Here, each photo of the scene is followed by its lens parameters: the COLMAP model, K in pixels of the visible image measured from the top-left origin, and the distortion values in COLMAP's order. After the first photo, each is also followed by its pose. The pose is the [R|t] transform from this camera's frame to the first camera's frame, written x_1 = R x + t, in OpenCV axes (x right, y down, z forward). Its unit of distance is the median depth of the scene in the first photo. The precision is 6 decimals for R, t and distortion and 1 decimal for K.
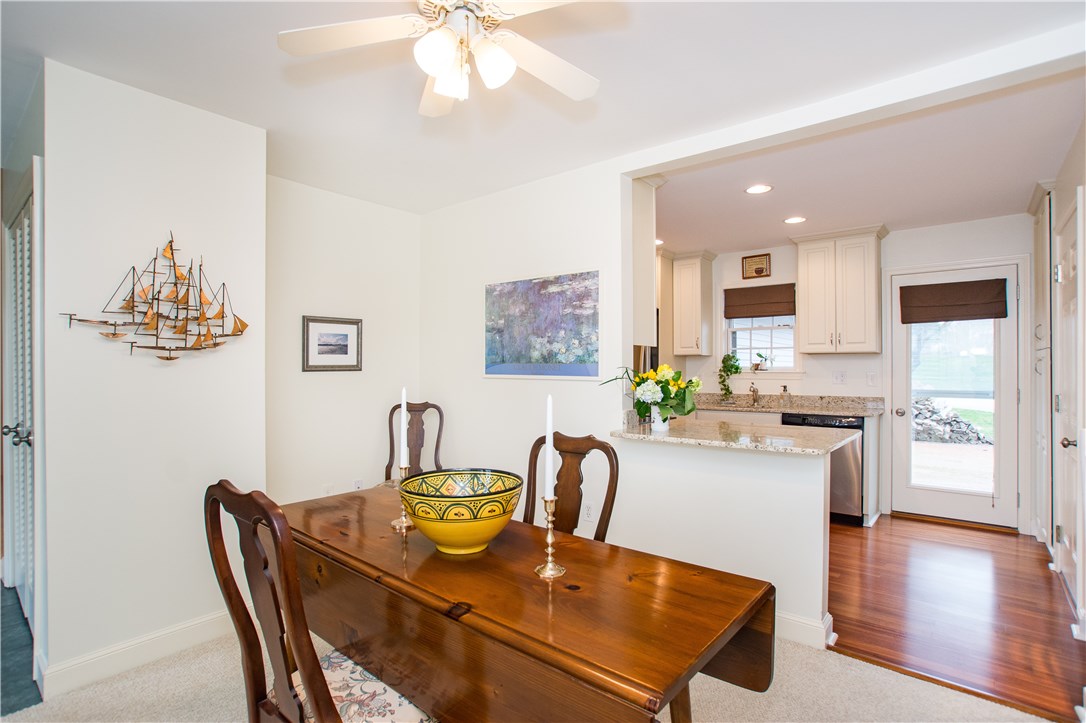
lens RADIAL K [[529.2, 0, 543.2], [0, 529.2, 366.6], [0, 0, 1]] dist [-0.031809, 0.000212]
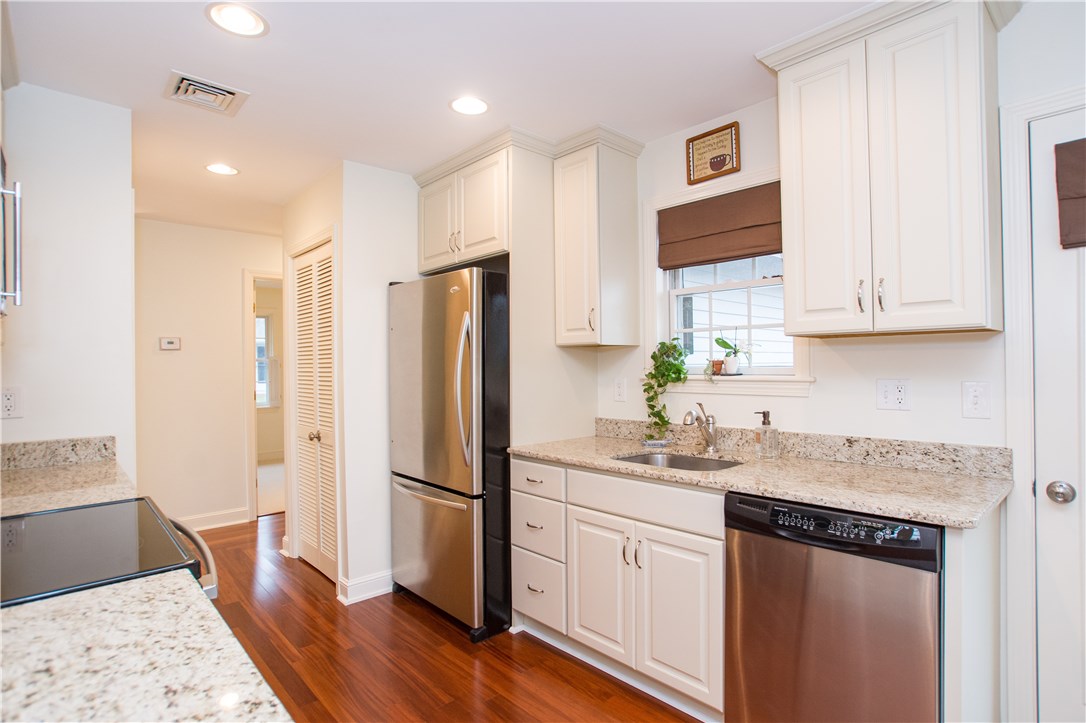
lens RADIAL K [[553.1, 0, 560.5], [0, 553.1, 362.2], [0, 0, 1]] dist [-0.062502, 0.028863]
pose [[0.993062, -0.011467, -0.117035, 0.387171], [0.011369, 0.999934, -0.001505, -0.006434], [0.117044, 0.000164, 0.993127, 0.594550]]
